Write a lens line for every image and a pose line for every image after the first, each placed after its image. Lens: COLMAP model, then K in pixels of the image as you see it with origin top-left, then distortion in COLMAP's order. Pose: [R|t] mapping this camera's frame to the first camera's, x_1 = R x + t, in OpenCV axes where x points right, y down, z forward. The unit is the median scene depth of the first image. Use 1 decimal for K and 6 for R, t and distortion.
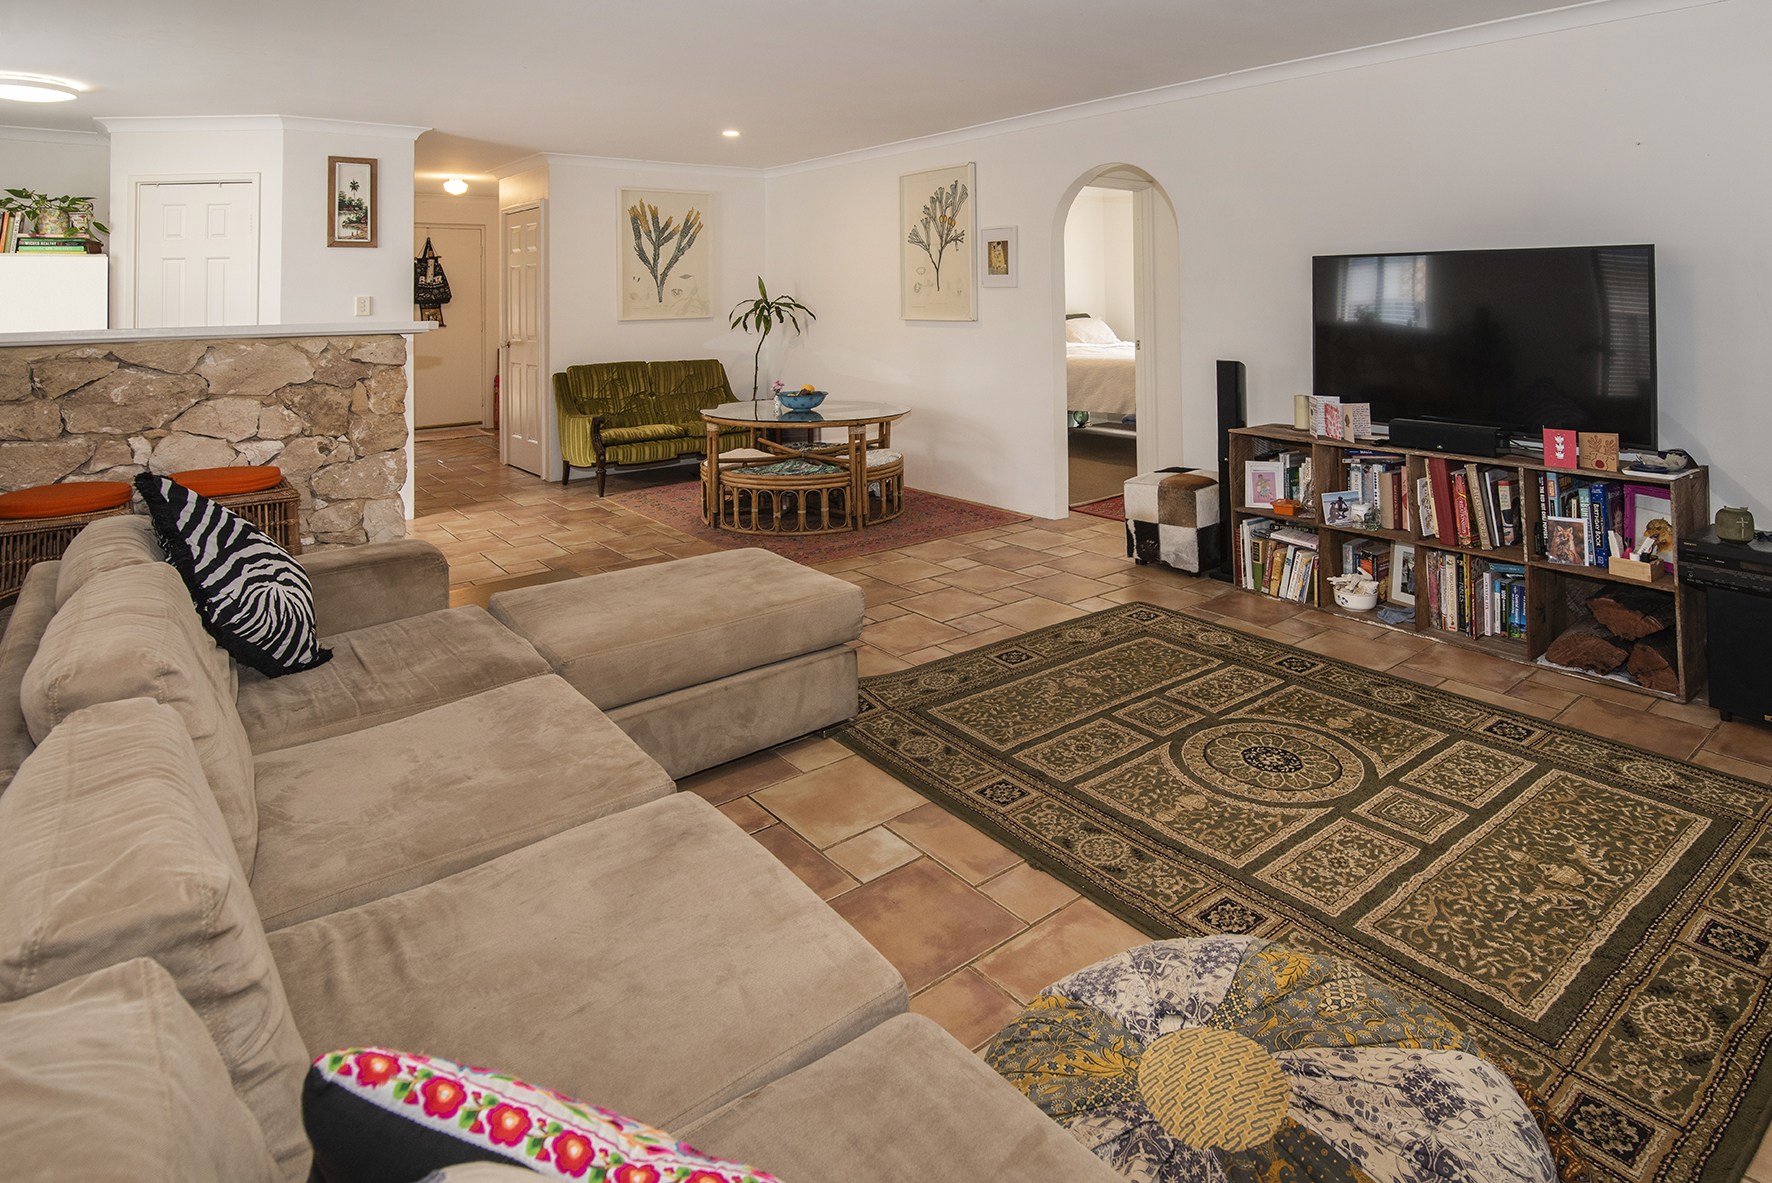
lens RADIAL K [[928.0, 0, 878.1], [0, 928.0, 587.0], [0, 0, 1]] dist [-0.016794, -0.000150]
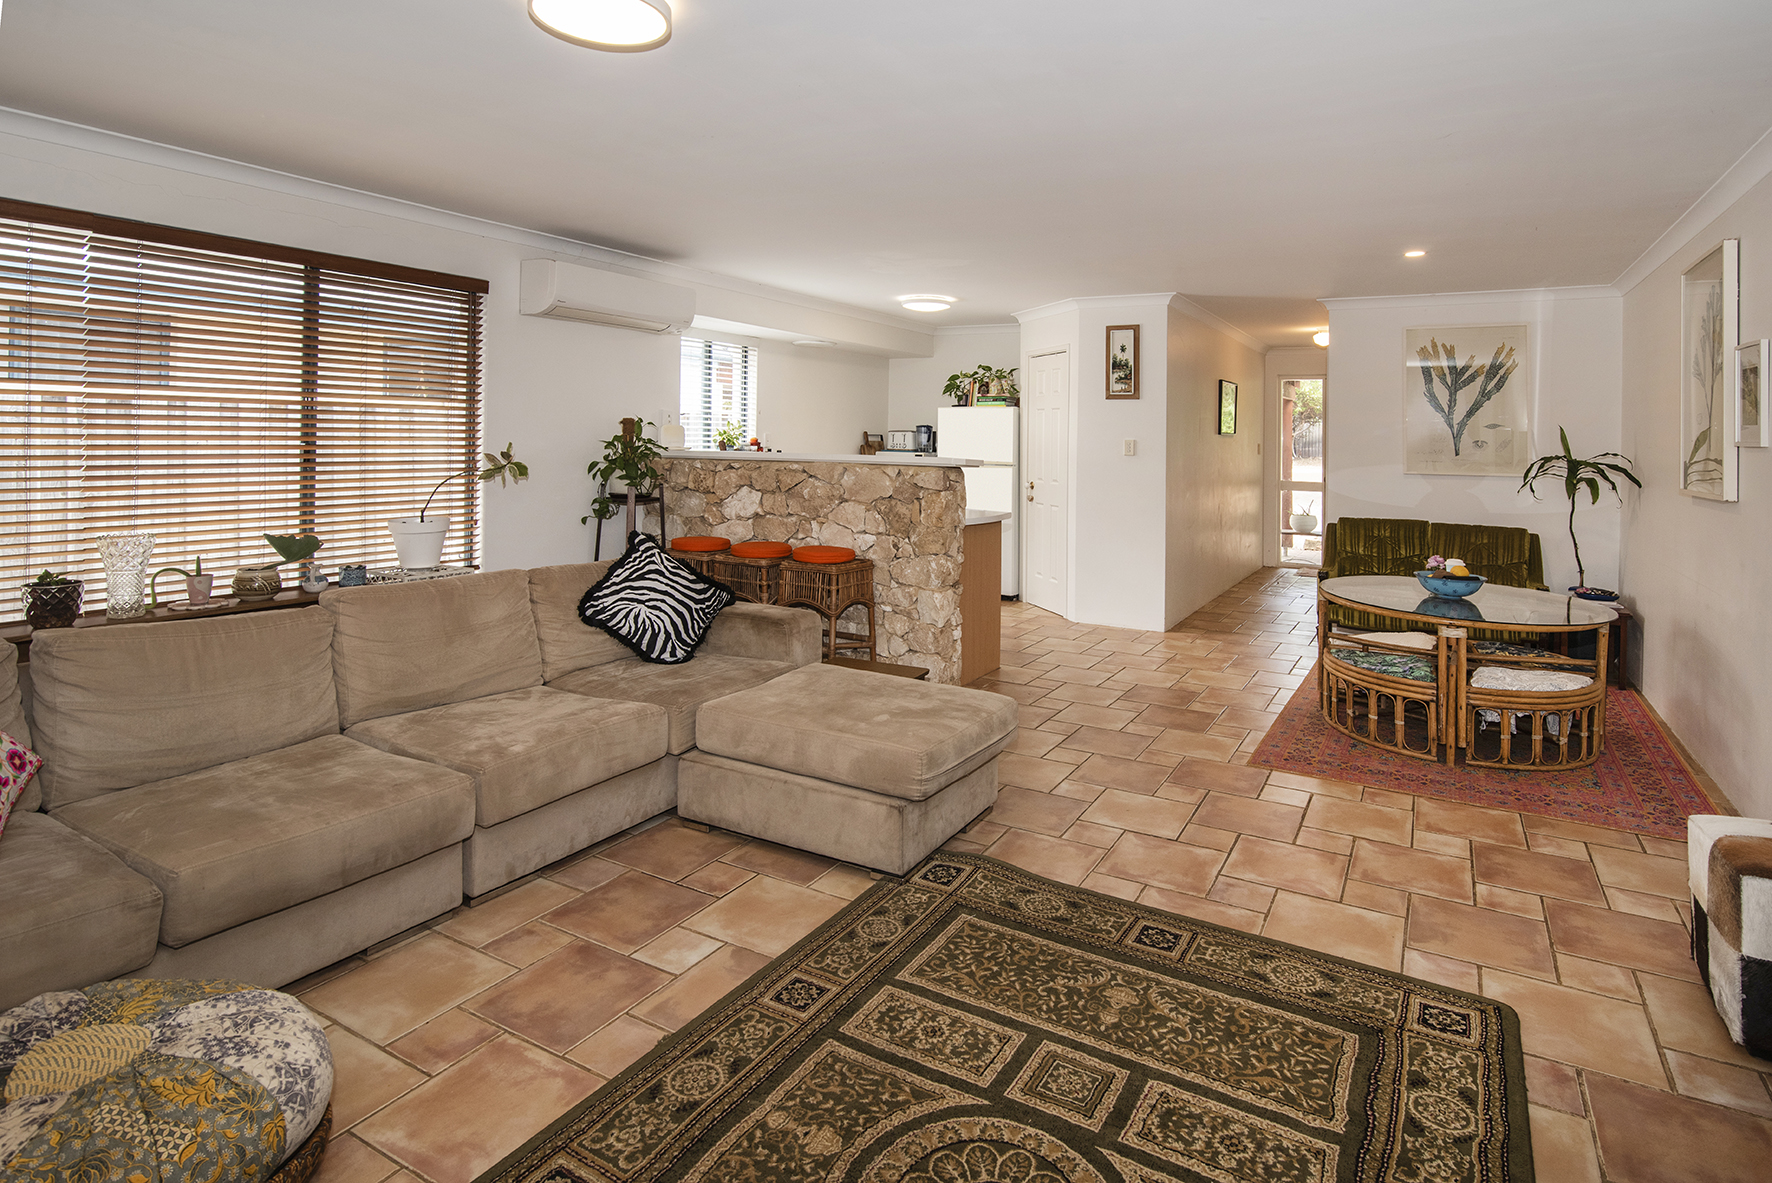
lens RADIAL K [[880.9, 0, 963.6], [0, 880.9, 687.7], [0, 0, 1]] dist [-0.019401, -0.000297]
pose [[0.408756, 0.260165, -0.874776, 0.650239], [-0.290917, 0.945650, 0.145307, -0.169981], [0.865035, 0.195092, 0.462226, 0.520201]]
